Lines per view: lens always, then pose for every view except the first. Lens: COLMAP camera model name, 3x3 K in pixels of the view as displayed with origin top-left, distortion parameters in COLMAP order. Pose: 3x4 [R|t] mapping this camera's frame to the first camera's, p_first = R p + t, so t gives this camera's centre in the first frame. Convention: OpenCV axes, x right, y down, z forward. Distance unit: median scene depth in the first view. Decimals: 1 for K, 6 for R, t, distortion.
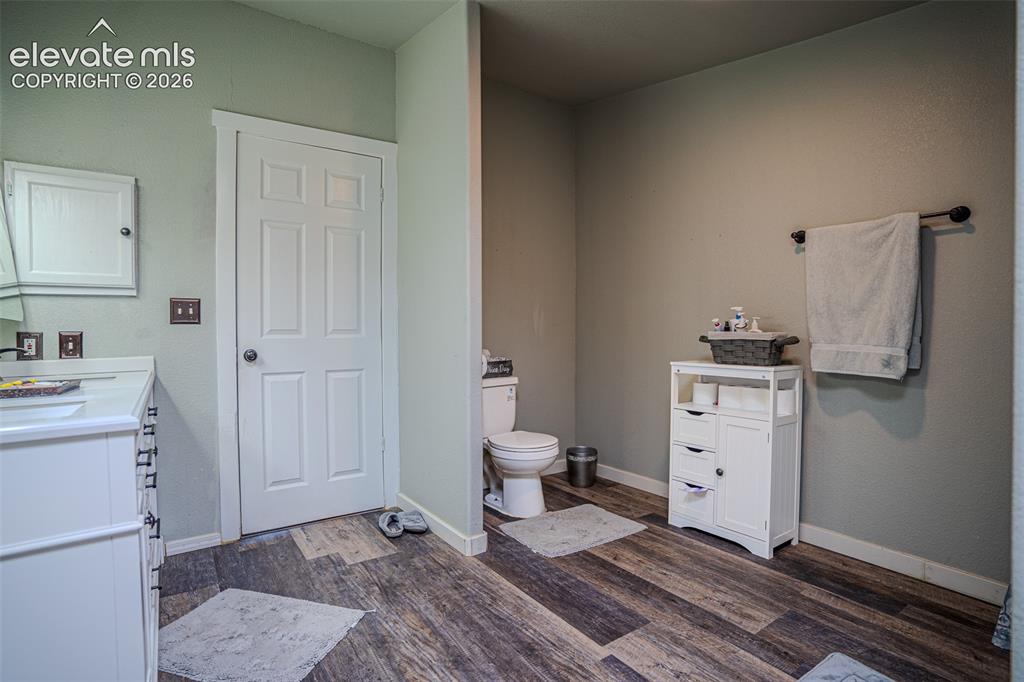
lens RADIAL K [[503.3, 0, 509.5], [0, 503.3, 343.7], [0, 0, 1]] dist [-0.037763, 0.008727]
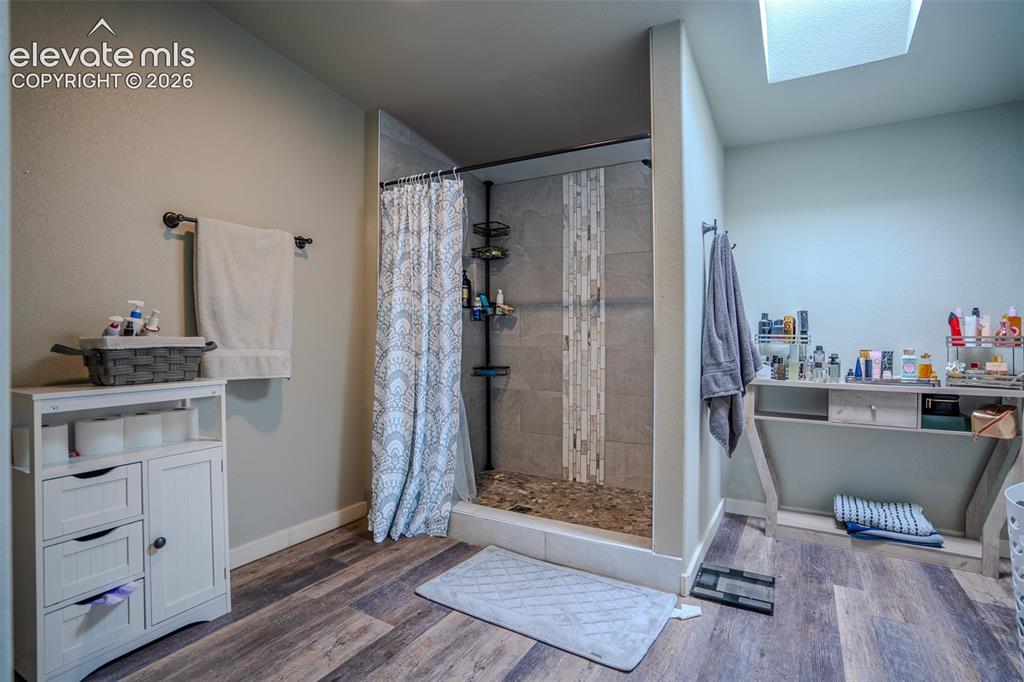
lens RADIAL K [[503.3, 0, 508.9], [0, 503.3, 337.4], [0, 0, 1]] dist [-0.037763, 0.008727]
pose [[-0.425261, -0.003273, 0.905065, -0.439105], [0.016714, 0.999795, 0.011468, -0.025492], [-0.904916, 0.020004, -0.425119, 0.960448]]
